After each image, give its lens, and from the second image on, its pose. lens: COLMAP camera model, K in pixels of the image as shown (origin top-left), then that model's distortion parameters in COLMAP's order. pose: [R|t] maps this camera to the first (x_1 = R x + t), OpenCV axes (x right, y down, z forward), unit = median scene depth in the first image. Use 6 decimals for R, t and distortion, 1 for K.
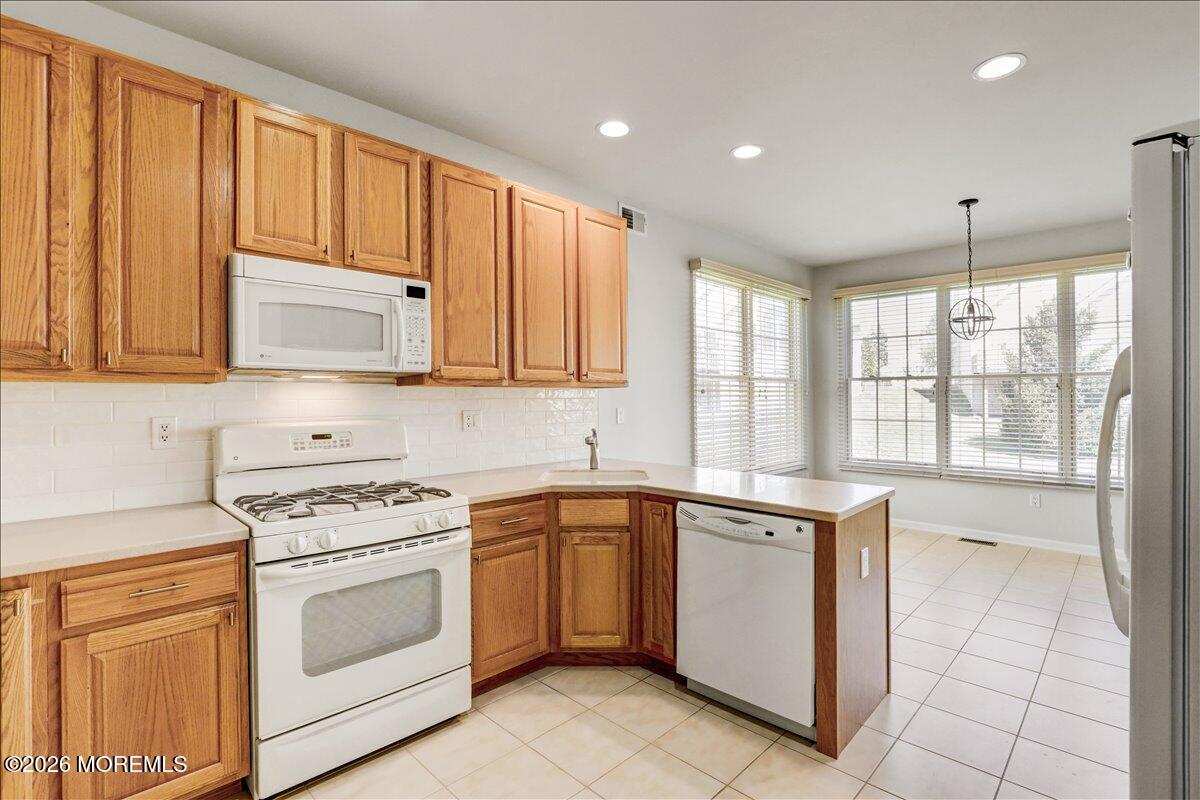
lens RADIAL K [[556.1, 0, 599.4], [0, 556.1, 394.6], [0, 0, 1]] dist [-0.020646, 0.000739]
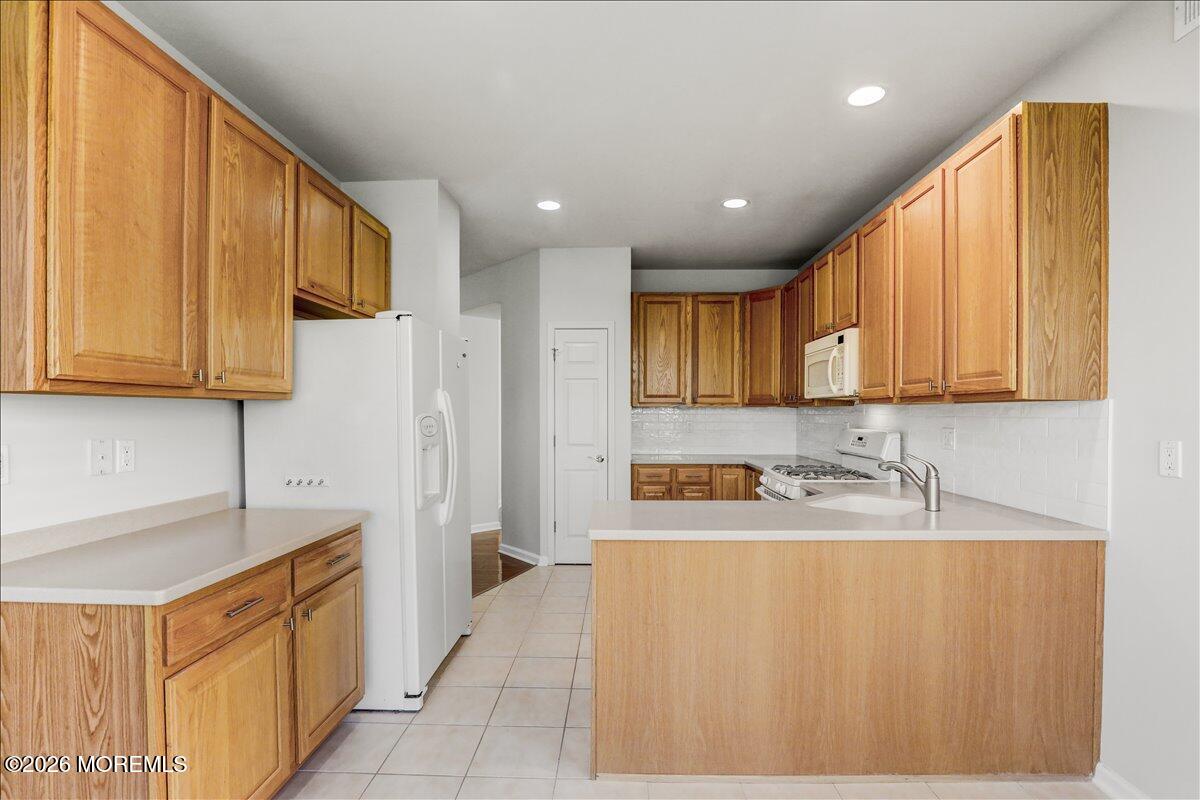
lens RADIAL K [[556.1, 0, 615.2], [0, 556.1, 415.2], [0, 0, 1]] dist [-0.020646, 0.000739]
pose [[-0.716626, 0.005384, -0.697437, 0.575711], [0.000643, 0.999975, 0.007060, -0.000801], [0.697457, 0.004611, -0.716612, 0.865506]]
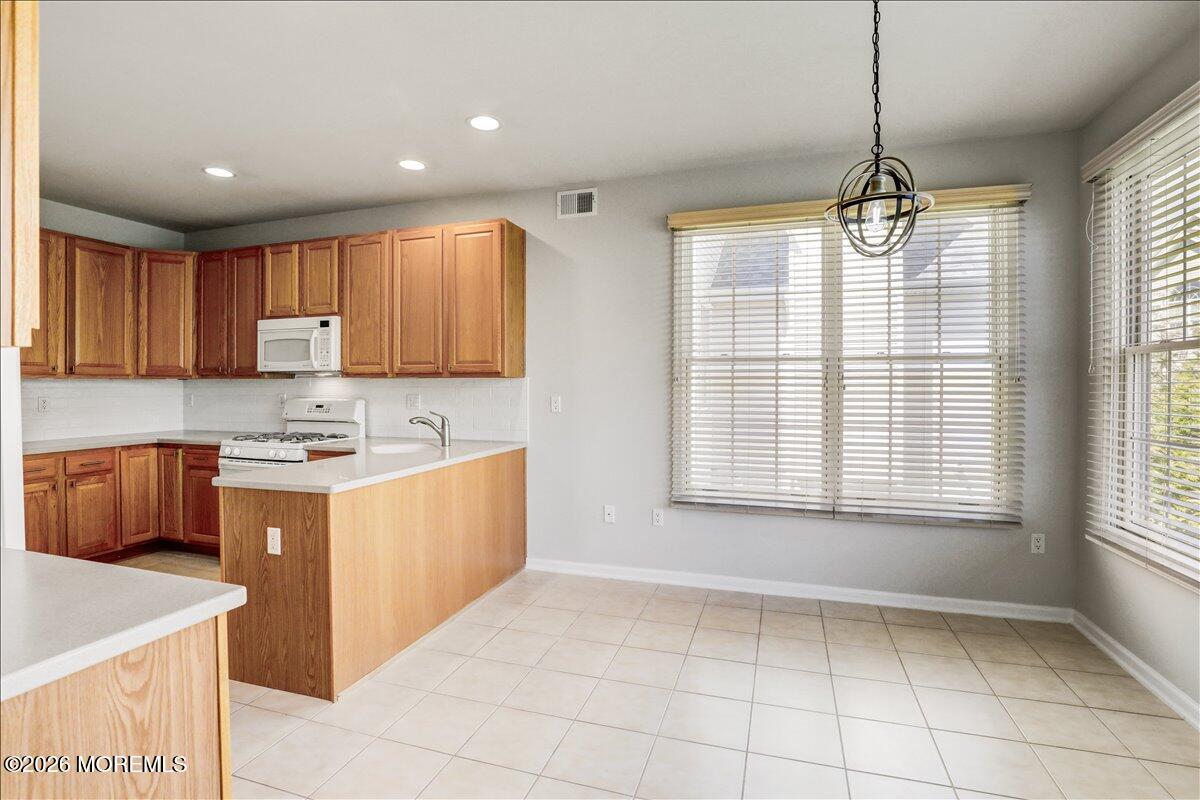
lens RADIAL K [[556.1, 0, 603.0], [0, 556.1, 389.7], [0, 0, 1]] dist [-0.020646, 0.000739]
pose [[0.455469, 0.010404, -0.890191, 0.843362], [0.001704, 0.999920, 0.012558, -0.001089], [0.890250, -0.007237, 0.455415, 0.530622]]
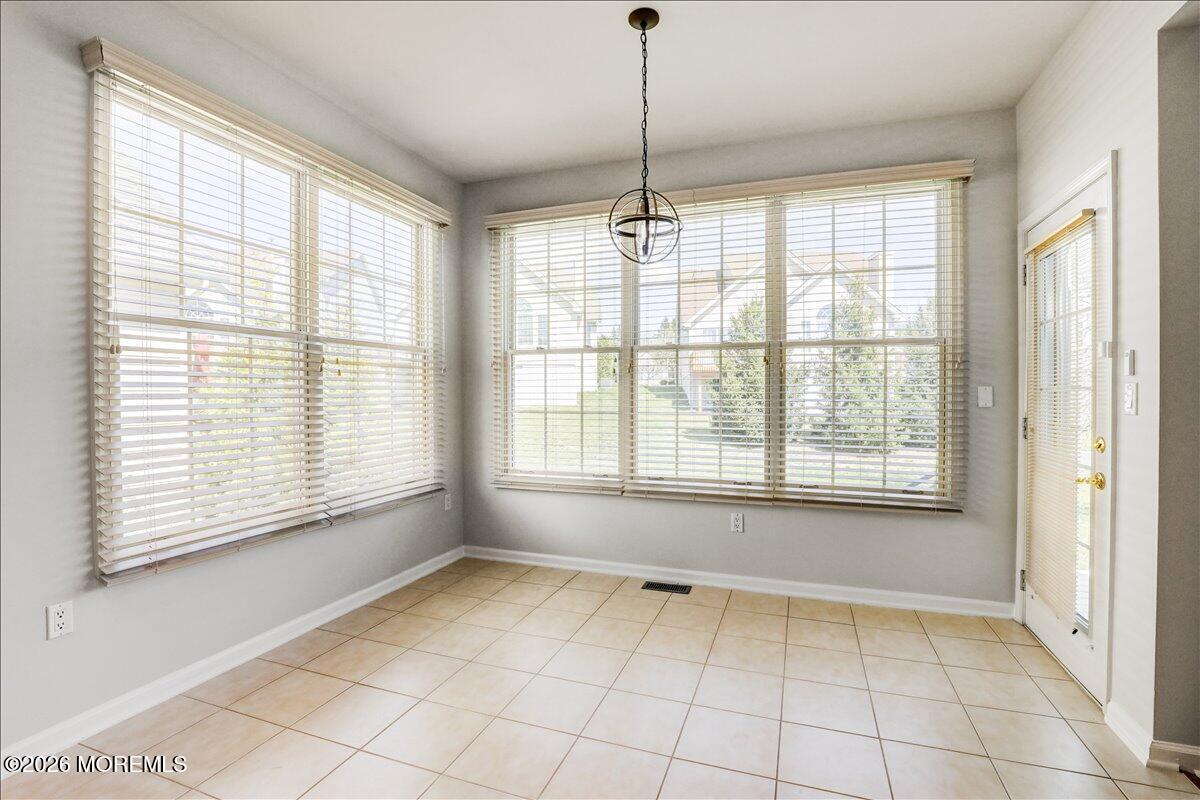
lens RADIAL K [[556.1, 0, 596.4], [0, 556.1, 404.1], [0, 0, 1]] dist [-0.020646, 0.000739]
pose [[0.912004, -0.006476, 0.410131, 0.347766], [-0.002440, 0.999772, 0.021212, 0.027021], [-0.410175, -0.020346, 0.911780, 0.440570]]
